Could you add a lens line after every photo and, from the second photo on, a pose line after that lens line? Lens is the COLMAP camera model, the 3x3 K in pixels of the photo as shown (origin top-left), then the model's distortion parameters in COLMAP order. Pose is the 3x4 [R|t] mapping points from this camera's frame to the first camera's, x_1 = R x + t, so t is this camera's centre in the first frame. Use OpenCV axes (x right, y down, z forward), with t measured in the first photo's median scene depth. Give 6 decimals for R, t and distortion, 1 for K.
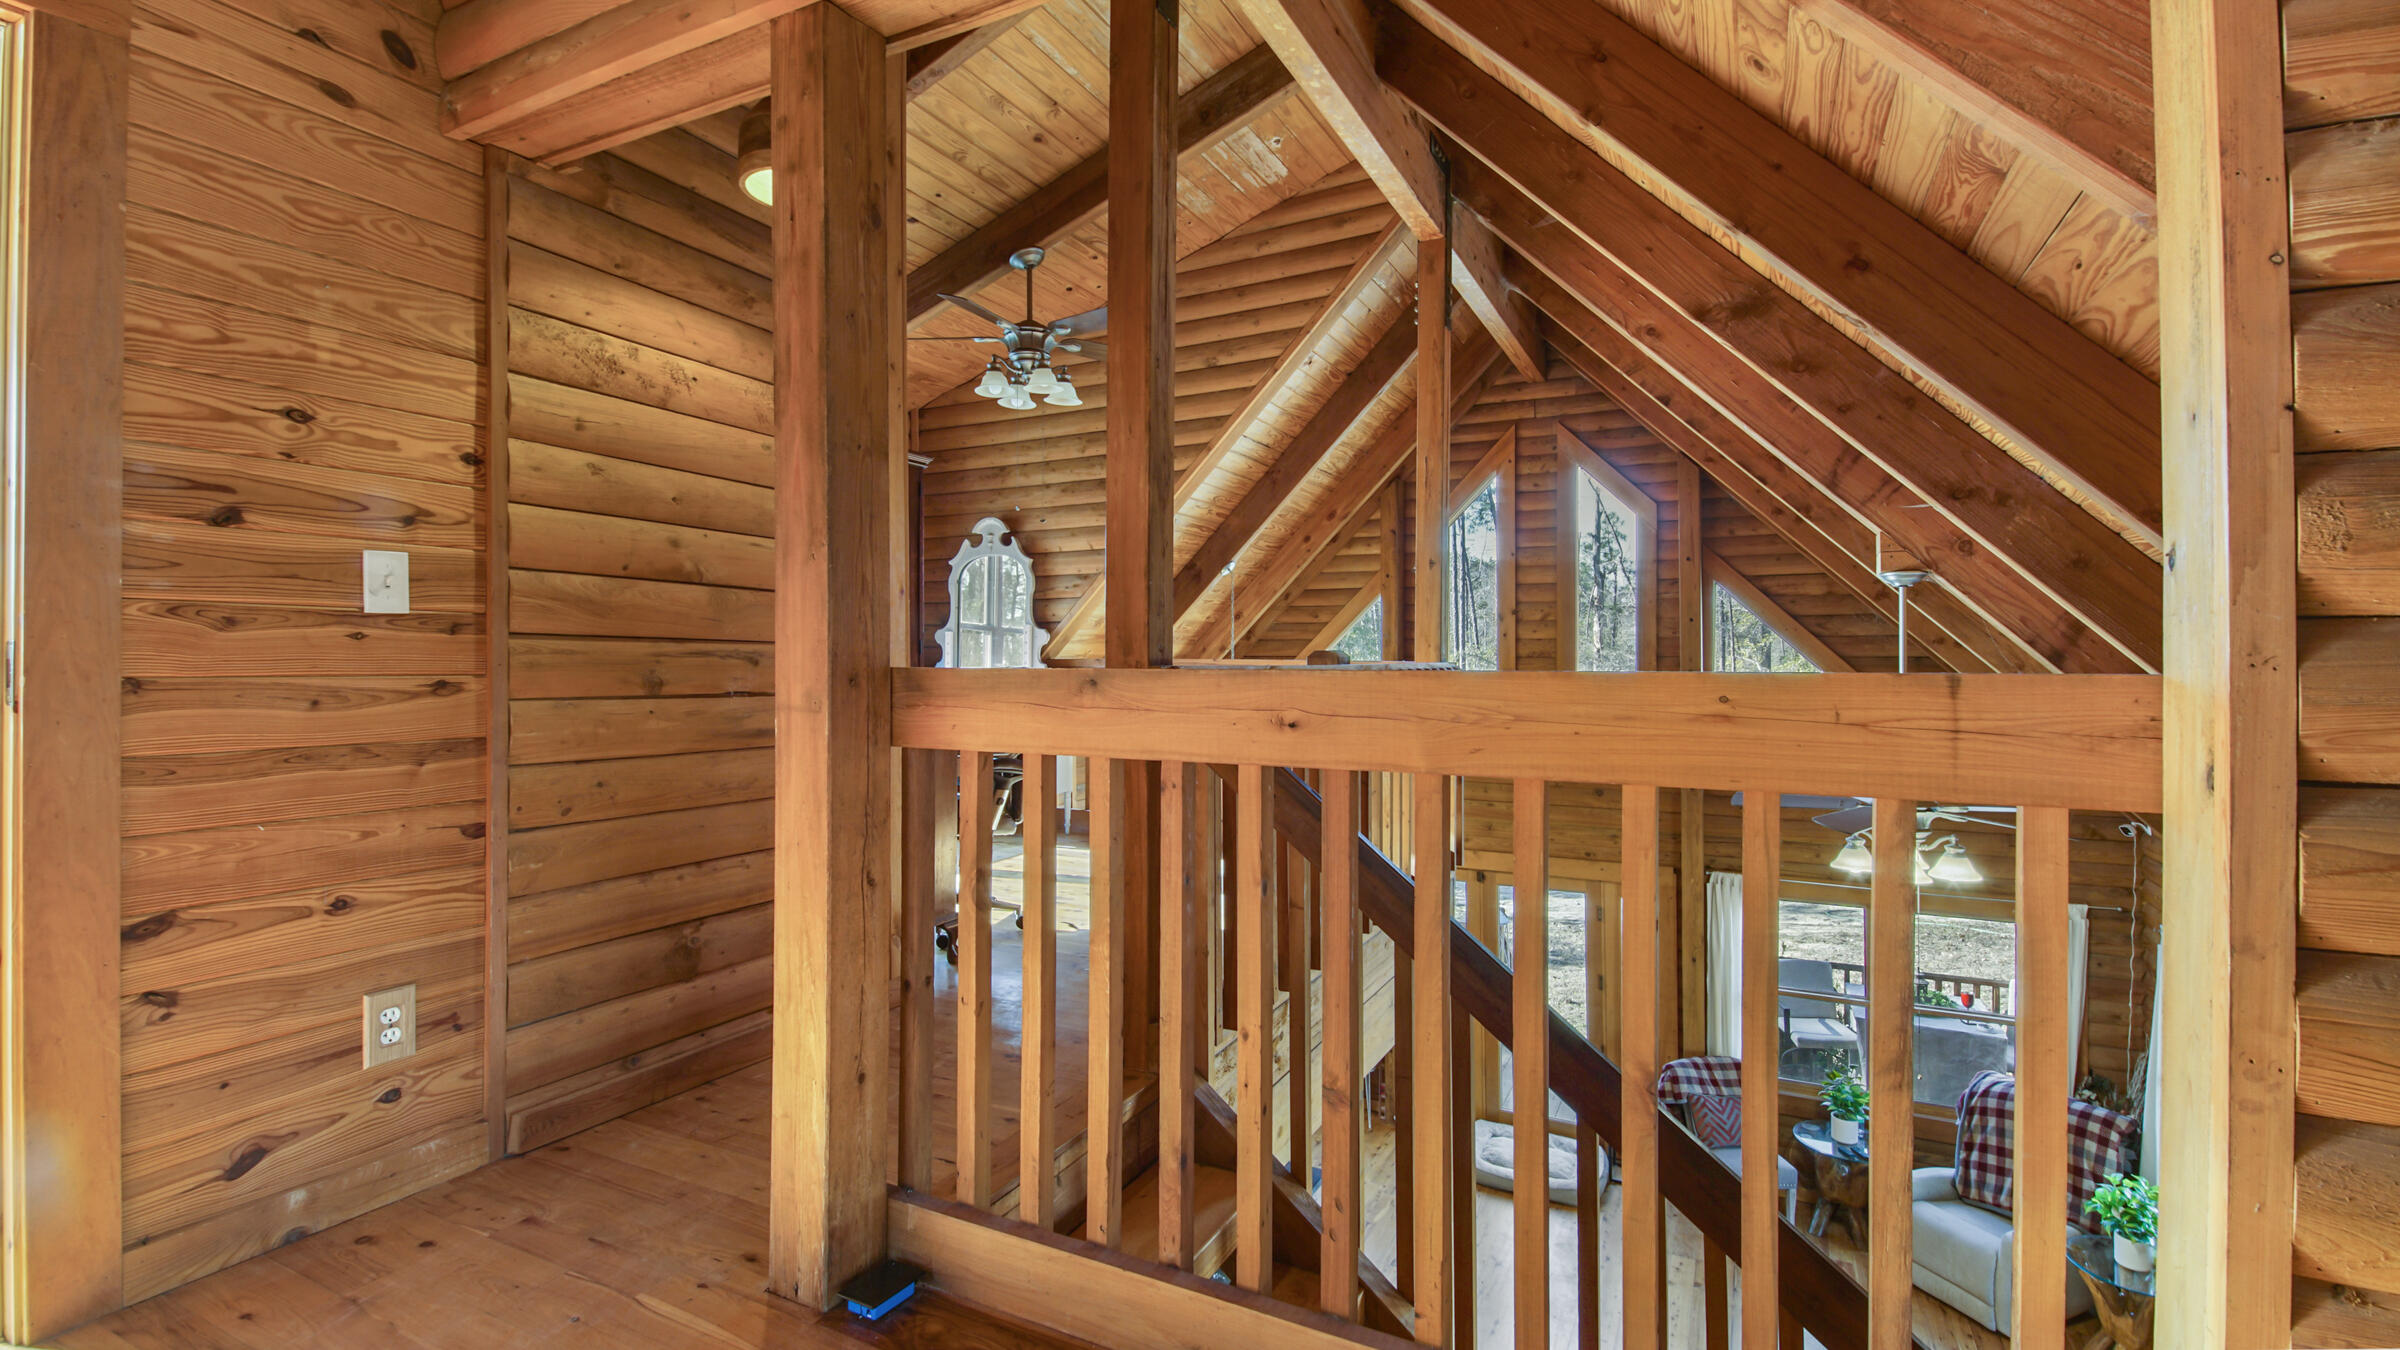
lens RADIAL K [[1050.8, 0, 1200.0], [0, 1050.8, 675.0], [0, 0, 1]] dist [0.039263, -0.024135]
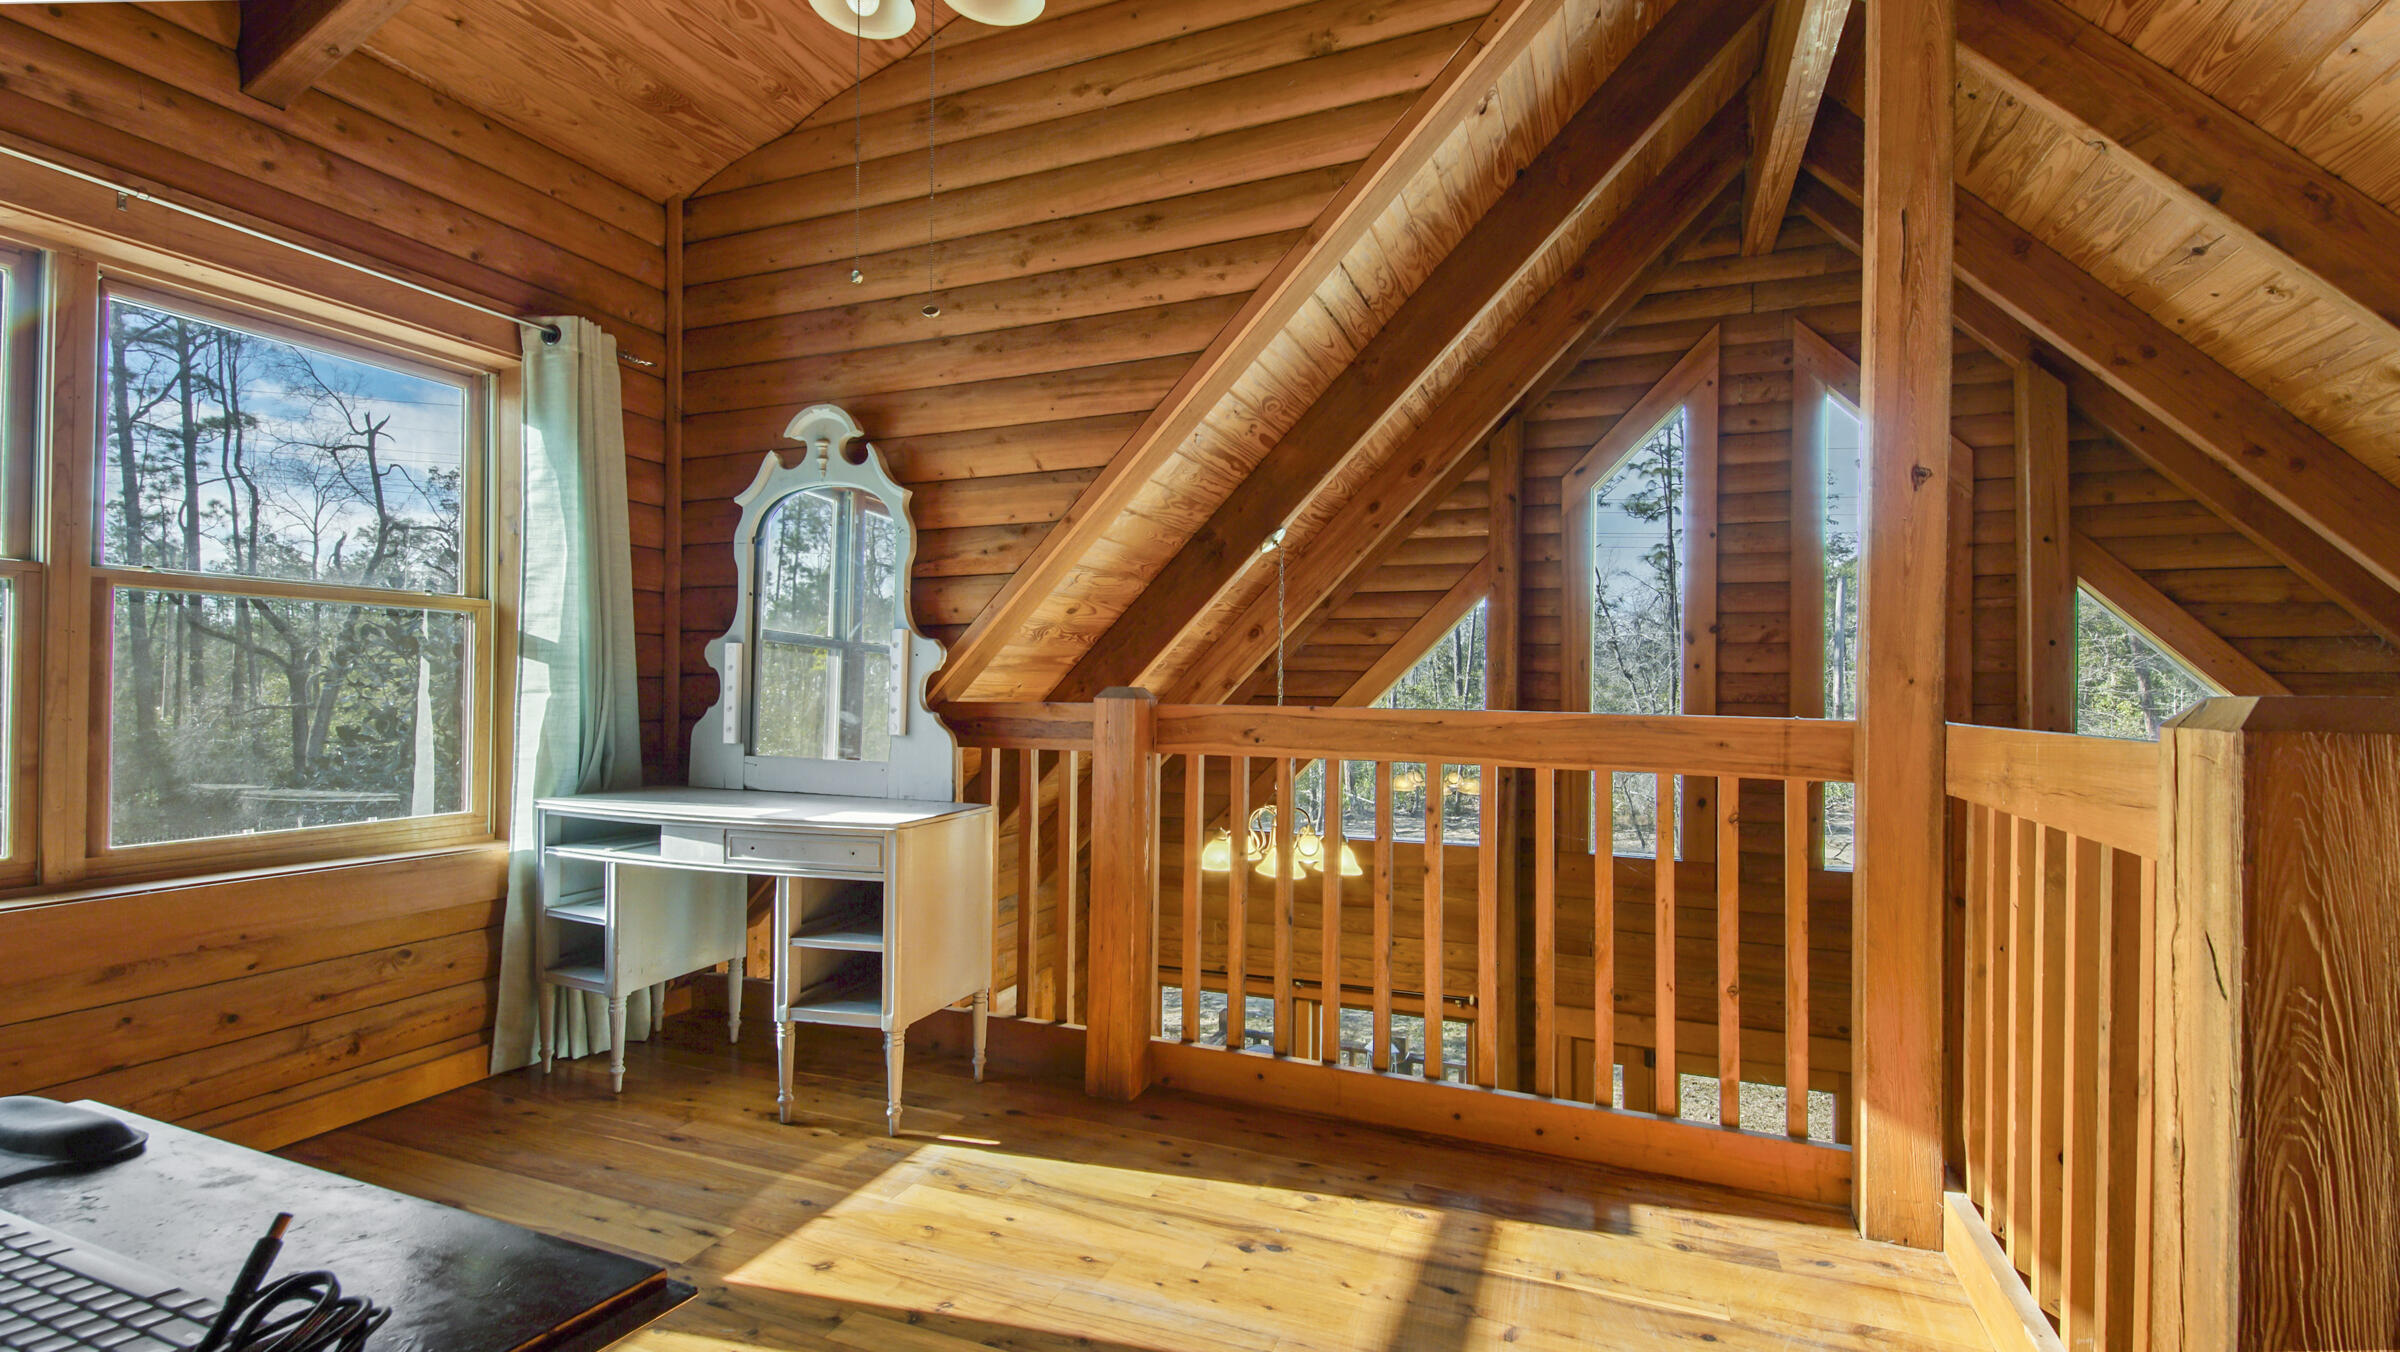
lens RADIAL K [[1045.7, 0, 1200.2], [0, 1045.7, 692.5], [0, 0, 1]] dist [0.038029, -0.024269]
pose [[0.995371, 0.008516, 0.095730, -0.073228], [-0.006998, 0.999845, -0.016184, -0.012602], [-0.095853, 0.015439, 0.995276, 0.511826]]
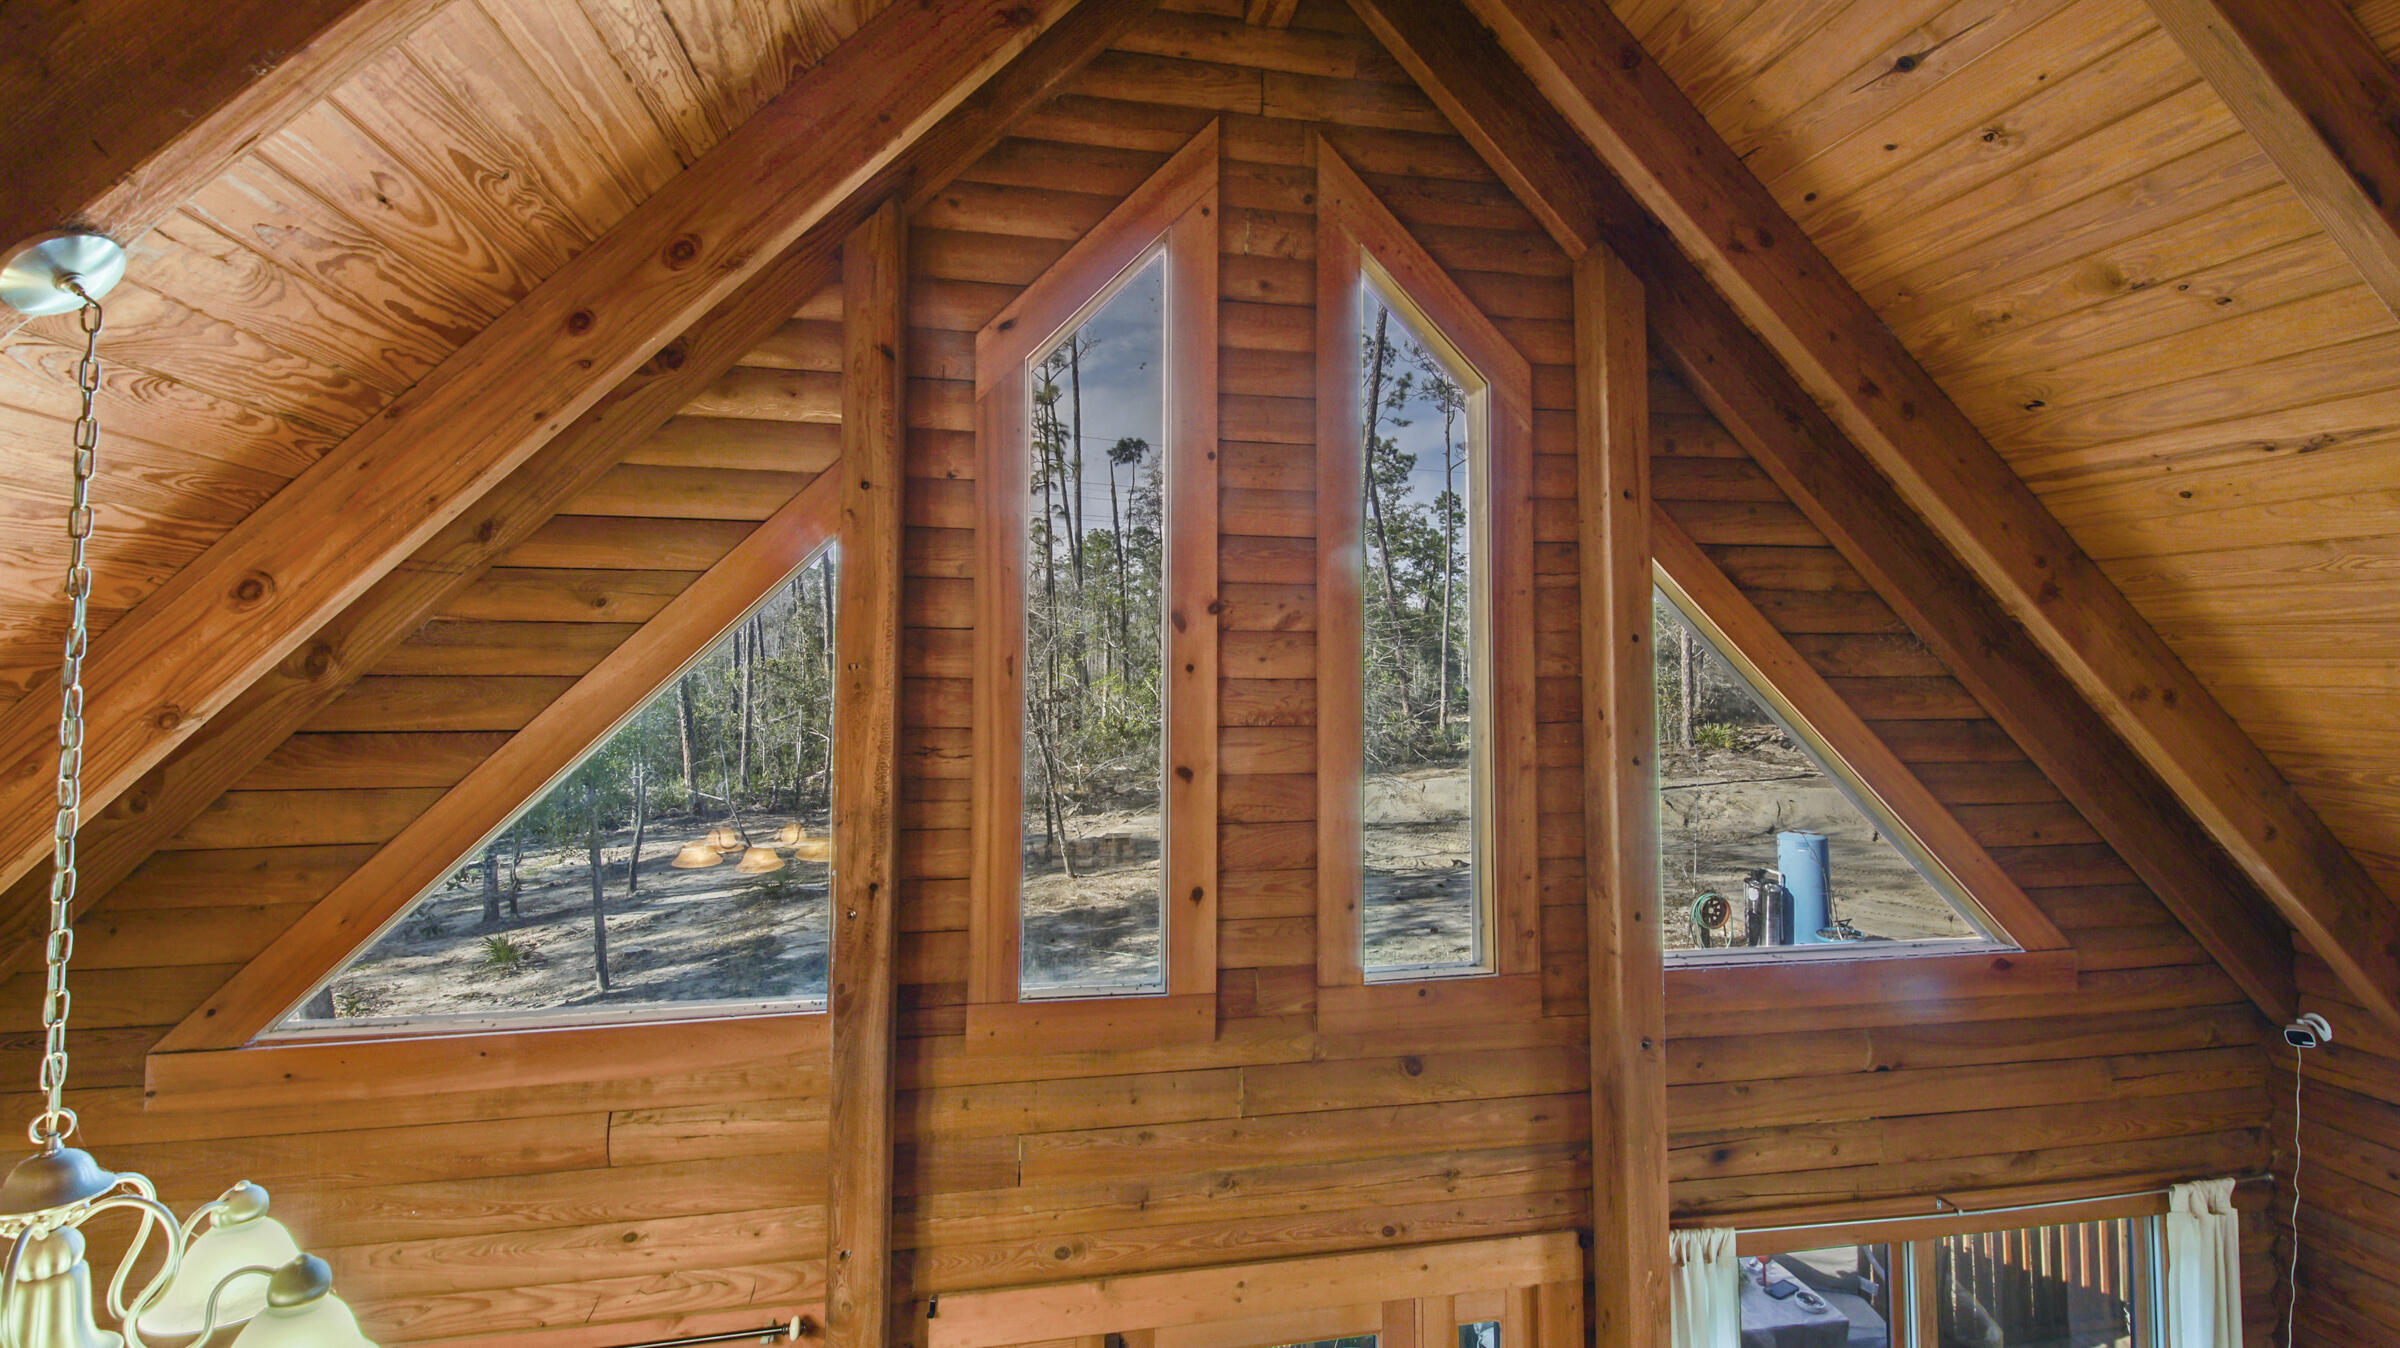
lens RADIAL K [[1080.9, 0, 1221.2], [0, 1080.9, 610.2], [0, 0, 1]] dist [0.050339, -0.027575]
pose [[0.776099, 0.033129, 0.629740, 0.067447], [0.010789, 0.997775, -0.065786, -0.040457], [-0.630519, 0.057851, 0.774015, 0.857601]]
